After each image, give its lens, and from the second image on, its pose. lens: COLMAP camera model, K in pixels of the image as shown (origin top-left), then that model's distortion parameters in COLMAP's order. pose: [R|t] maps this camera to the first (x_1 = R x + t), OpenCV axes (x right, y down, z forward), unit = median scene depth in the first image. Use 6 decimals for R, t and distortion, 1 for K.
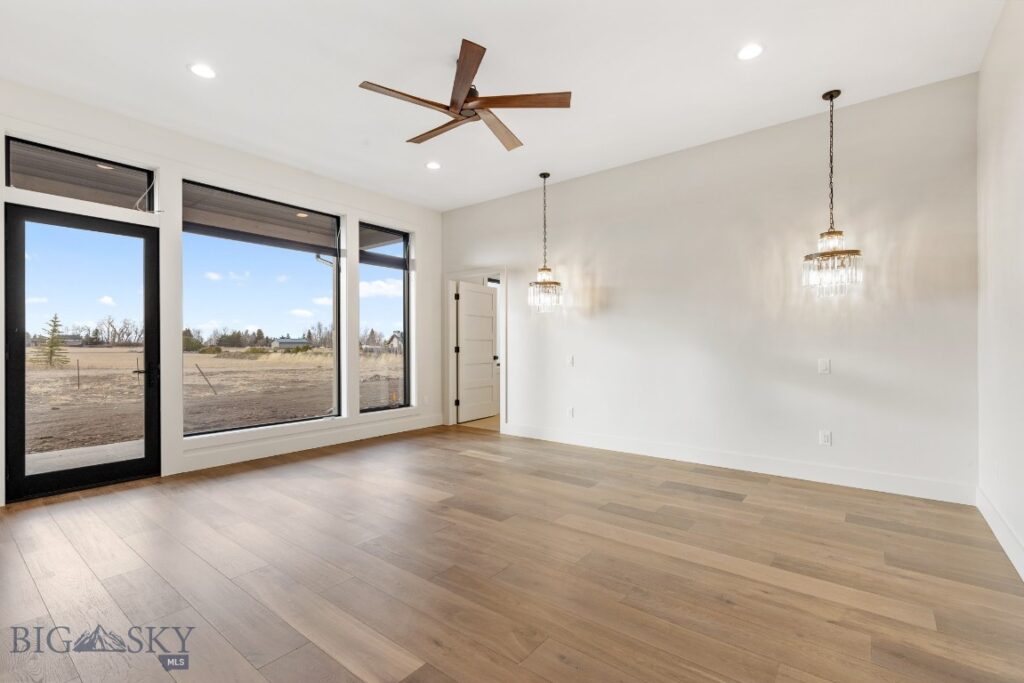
lens RADIAL K [[460.8, 0, 512.7], [0, 460.8, 343.4], [0, 0, 1]] dist [0.004385, 0.000516]
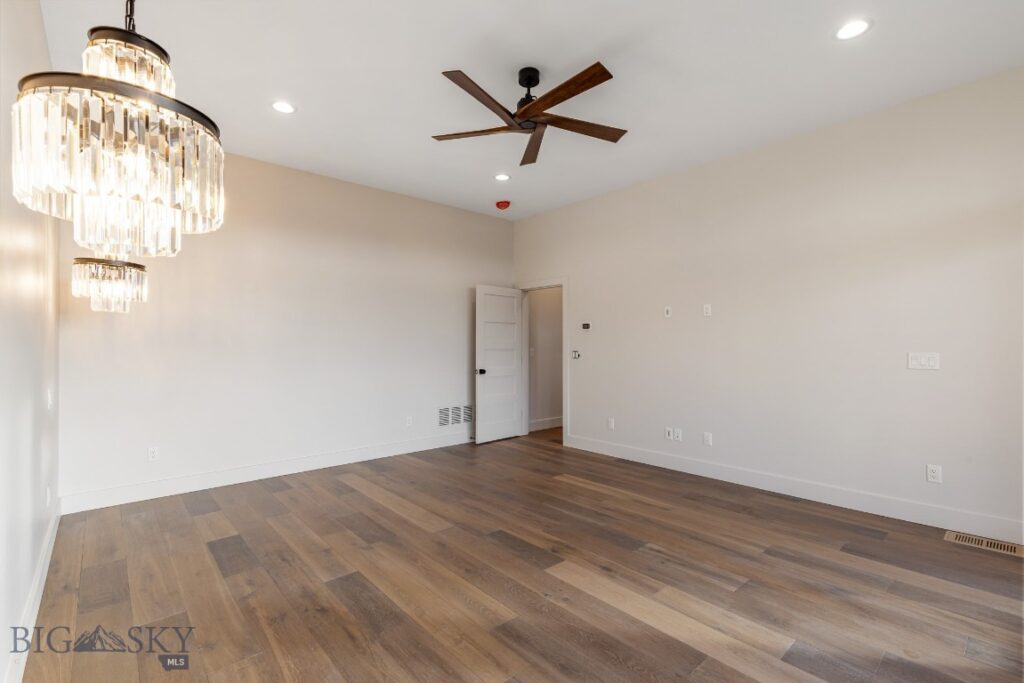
lens RADIAL K [[460.8, 0, 511.2], [0, 460.8, 343.6], [0, 0, 1]] dist [0.004385, 0.000516]
pose [[-0.983705, 0.004664, 0.179732, -0.149924], [0.003772, 0.999979, -0.005304, -0.025815], [-0.179753, -0.004539, -0.983701, 1.255590]]
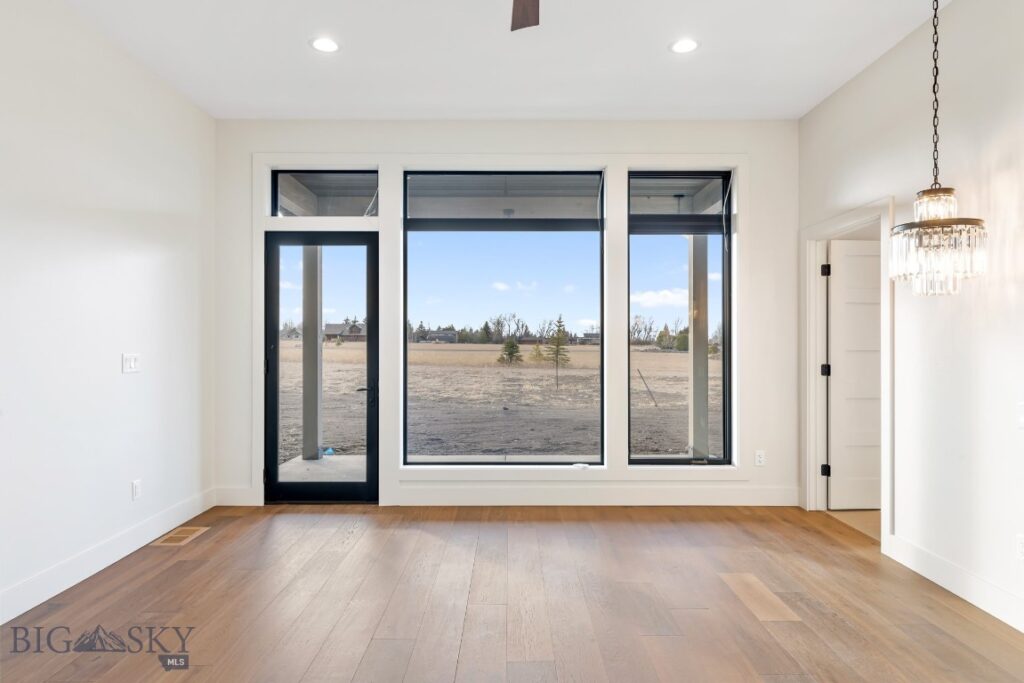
lens RADIAL K [[617.7, 0, 509.6], [0, 617.7, 342.9], [0, 0, 1]] dist [-0.008639, -0.001131]
pose [[0.614973, 0.000308, -0.788548, 0.286983], [0.002695, 0.999993, 0.002493, -0.027378], [0.788544, -0.003658, 0.614968, 0.375005]]
